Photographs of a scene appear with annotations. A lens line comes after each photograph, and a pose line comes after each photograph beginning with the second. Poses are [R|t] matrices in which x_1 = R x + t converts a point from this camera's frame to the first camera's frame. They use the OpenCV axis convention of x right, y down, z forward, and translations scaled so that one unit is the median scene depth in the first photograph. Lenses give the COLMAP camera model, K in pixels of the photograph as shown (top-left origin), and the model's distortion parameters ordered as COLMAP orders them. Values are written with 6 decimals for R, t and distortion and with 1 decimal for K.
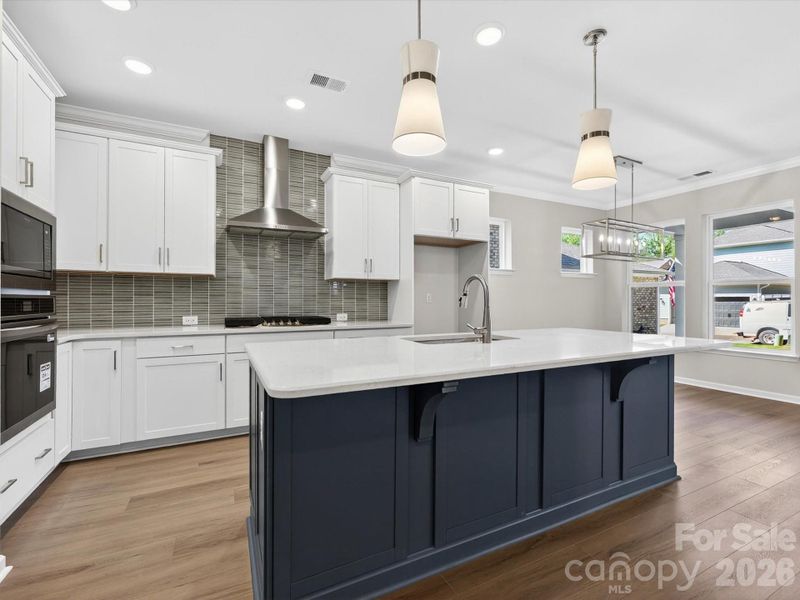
lens RADIAL K [[357.0, 0, 400.0], [0, 357.0, 300.0], [0, 0, 1]] dist [0.002208, -0.000079]
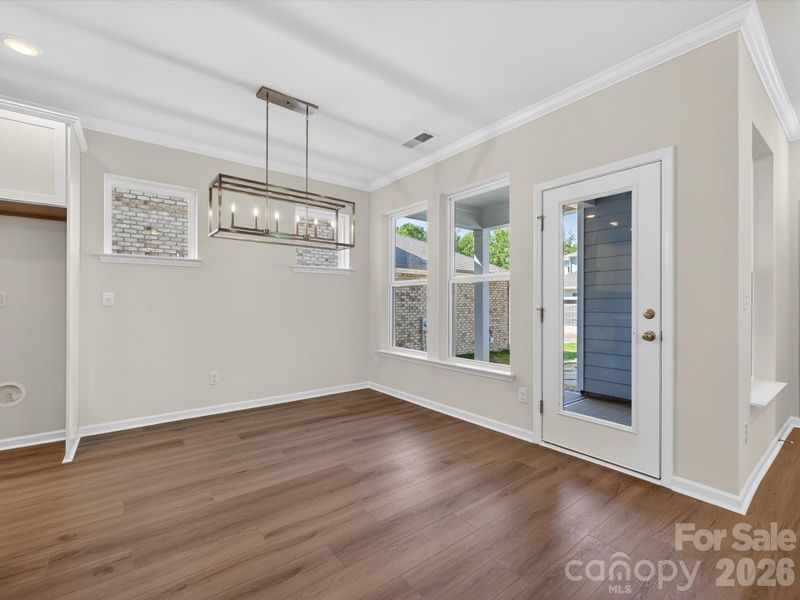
lens RADIAL K [[357.0, 0, 400.0], [0, 357.0, 300.0], [0, 0, 1]] dist [0.002208, -0.000079]
pose [[0.980101, 0.001991, 0.198489, 0.596240], [-0.000577, 0.999974, -0.007184, 0.001458], [-0.198498, 0.006926, 0.980077, 0.239324]]
